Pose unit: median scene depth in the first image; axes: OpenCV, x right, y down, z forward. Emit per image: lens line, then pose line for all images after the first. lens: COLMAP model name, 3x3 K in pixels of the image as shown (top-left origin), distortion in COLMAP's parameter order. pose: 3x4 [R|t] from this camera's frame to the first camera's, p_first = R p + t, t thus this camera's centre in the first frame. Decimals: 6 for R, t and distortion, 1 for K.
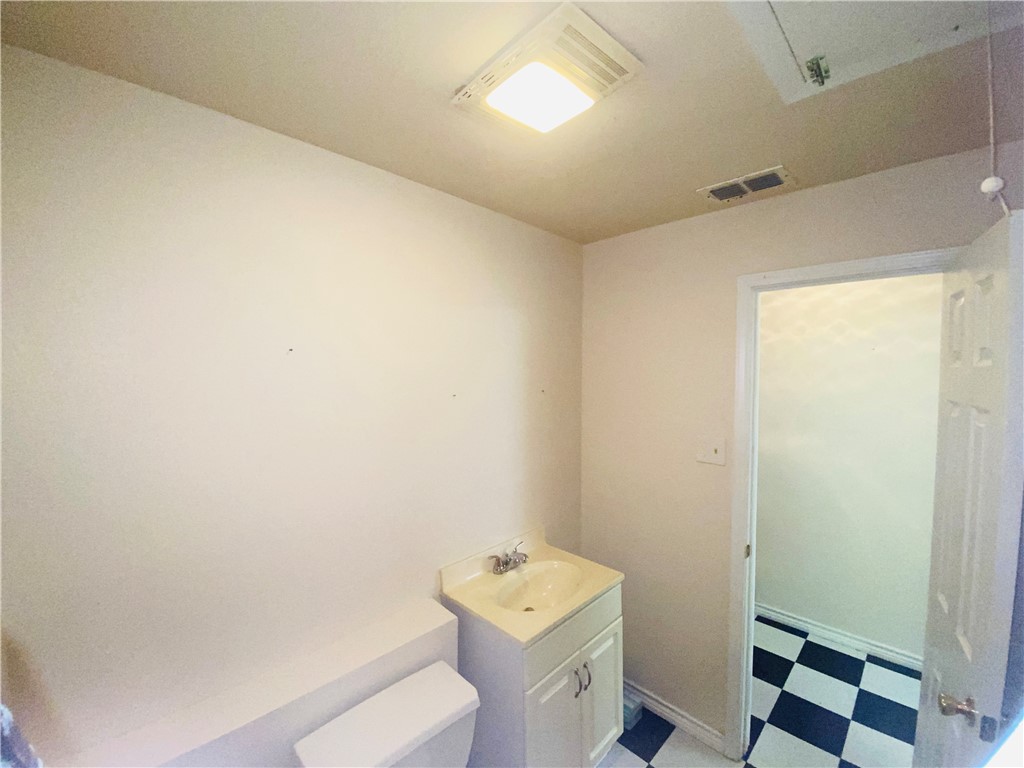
lens RADIAL K [[419.7, 0, 509.2], [0, 419.7, 383.8], [0, 0, 1]] dist [-0.003291, -0.001612]
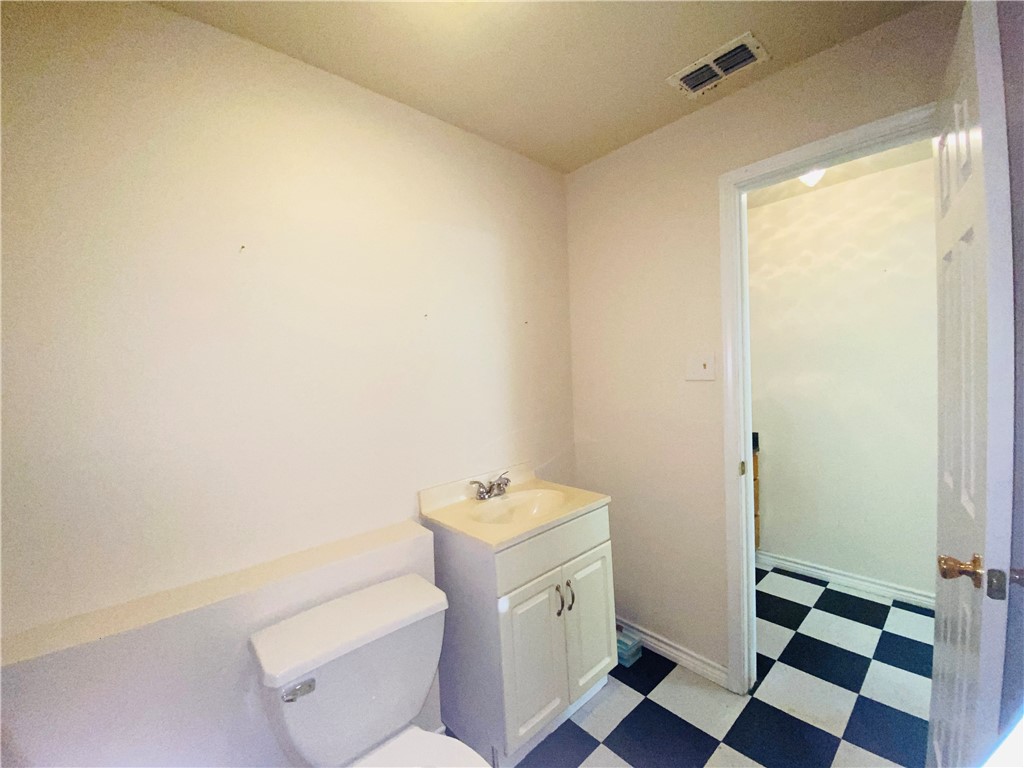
lens RADIAL K [[417.1, 0, 509.1], [0, 417.1, 385.6], [0, 0, 1]] dist [-0.001153, -0.003284]
pose [[0.997345, -0.037297, -0.062548, 0.108450], [0.036912, 0.999292, -0.007289, 0.194628], [0.062776, 0.004961, 0.998015, 0.032950]]
